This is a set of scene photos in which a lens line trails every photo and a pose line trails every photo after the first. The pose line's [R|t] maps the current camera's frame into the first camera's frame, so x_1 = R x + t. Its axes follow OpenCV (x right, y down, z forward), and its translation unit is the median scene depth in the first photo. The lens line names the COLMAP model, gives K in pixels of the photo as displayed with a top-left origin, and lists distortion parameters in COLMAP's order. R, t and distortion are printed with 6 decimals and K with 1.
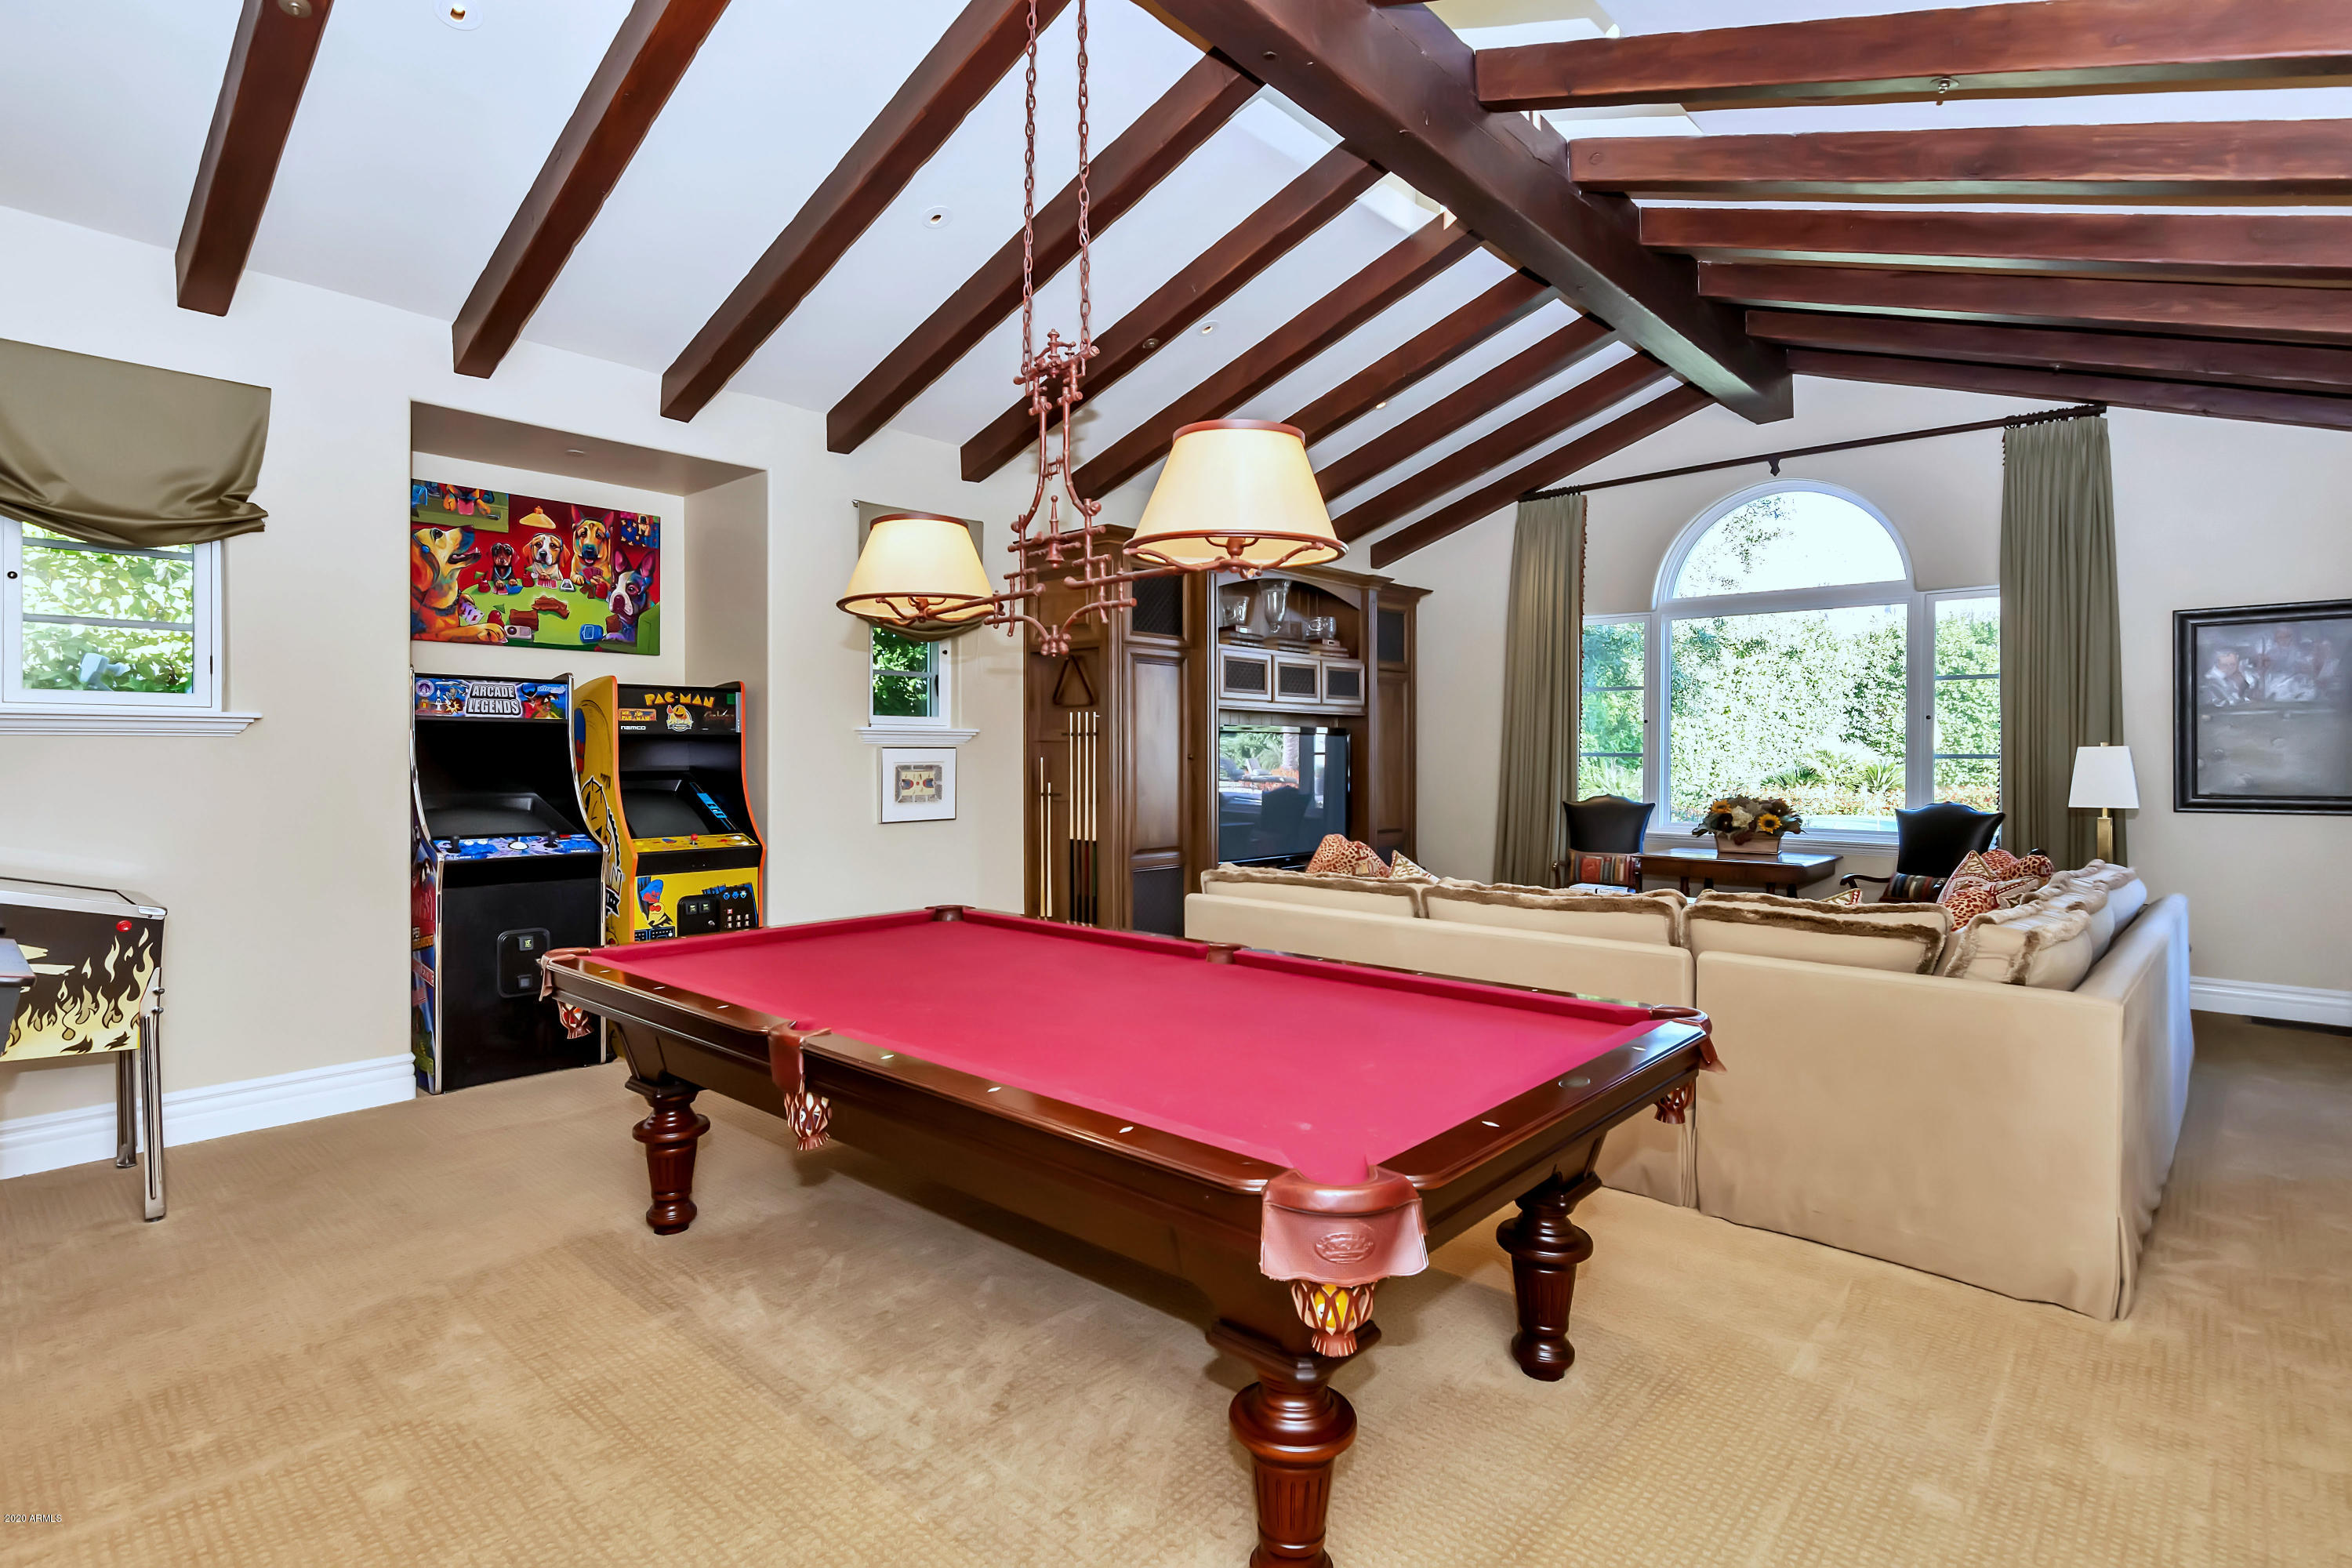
lens RADIAL K [[1135.4, 0, 1158.9], [0, 1135.4, 765.9], [0, 0, 1]] dist [0.000451, -0.001136]
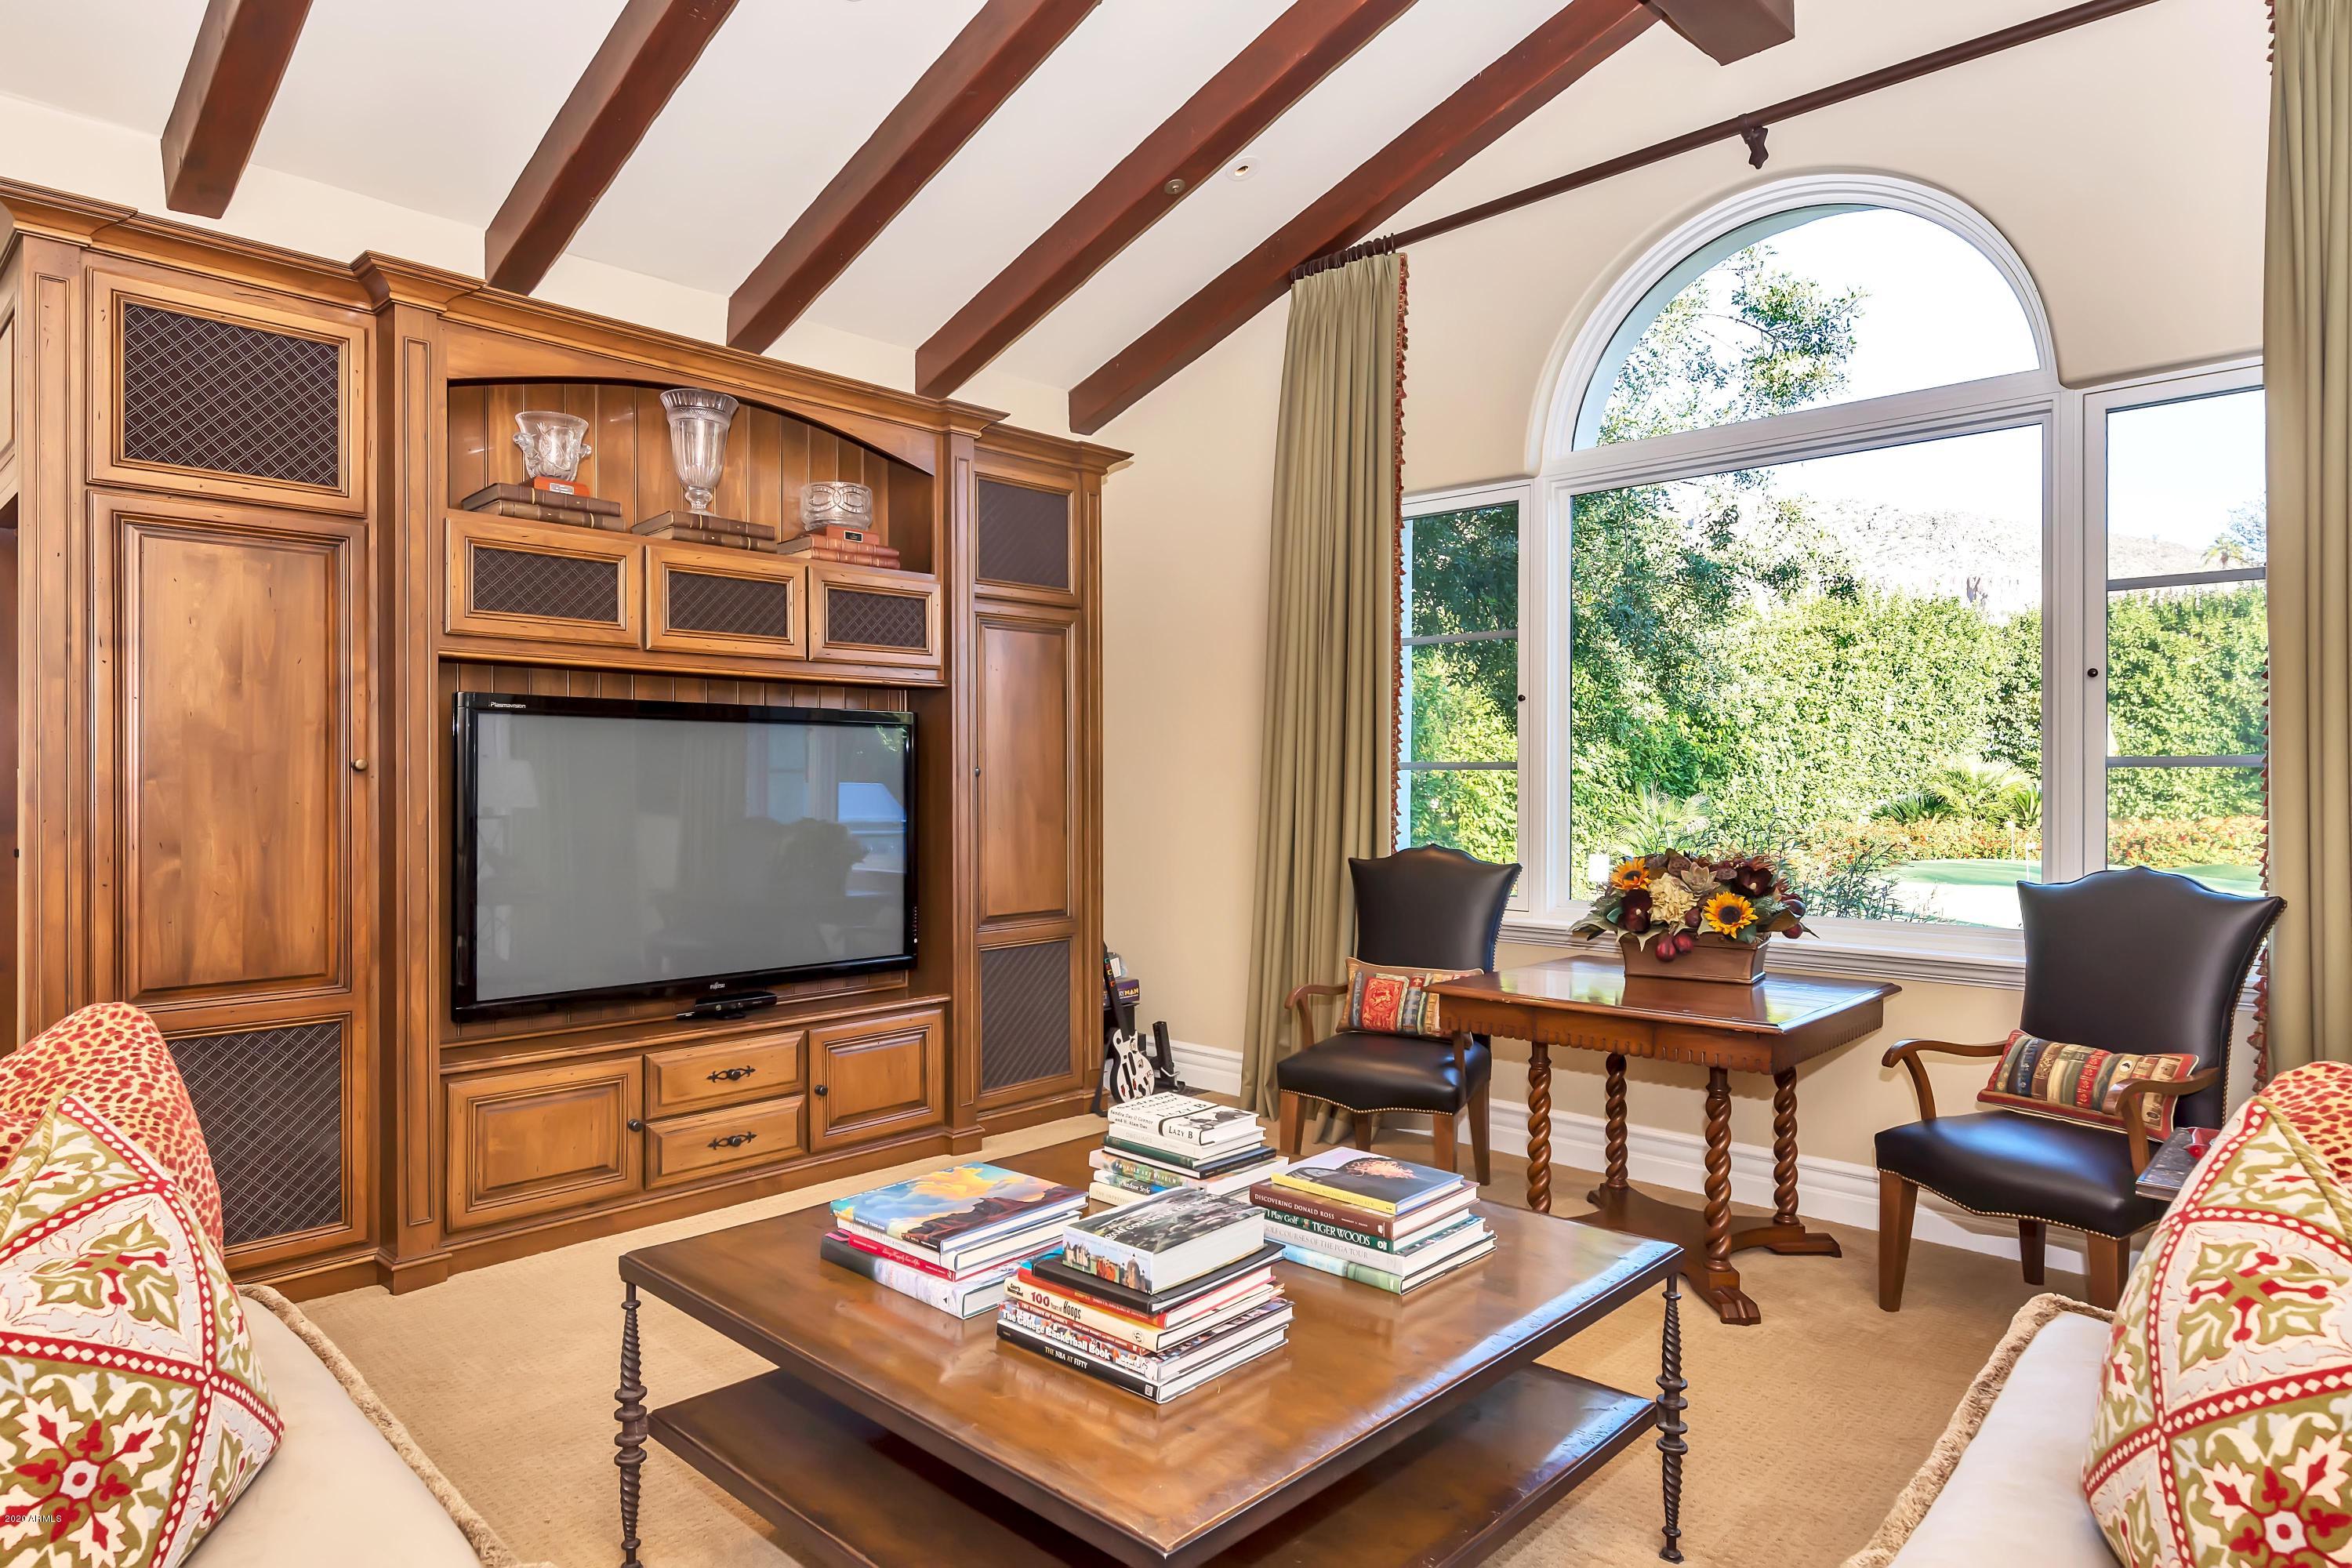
lens RADIAL K [[1295.4, 0, 1190.3], [0, 1295.4, 782.0], [0, 0, 1]] dist [0.000616, 0.001044]
pose [[0.999858, -0.001851, -0.016724, 0.296273], [0.001678, 0.999945, -0.010350, 0.003384], [0.016742, 0.010320, 0.999807, 0.432804]]
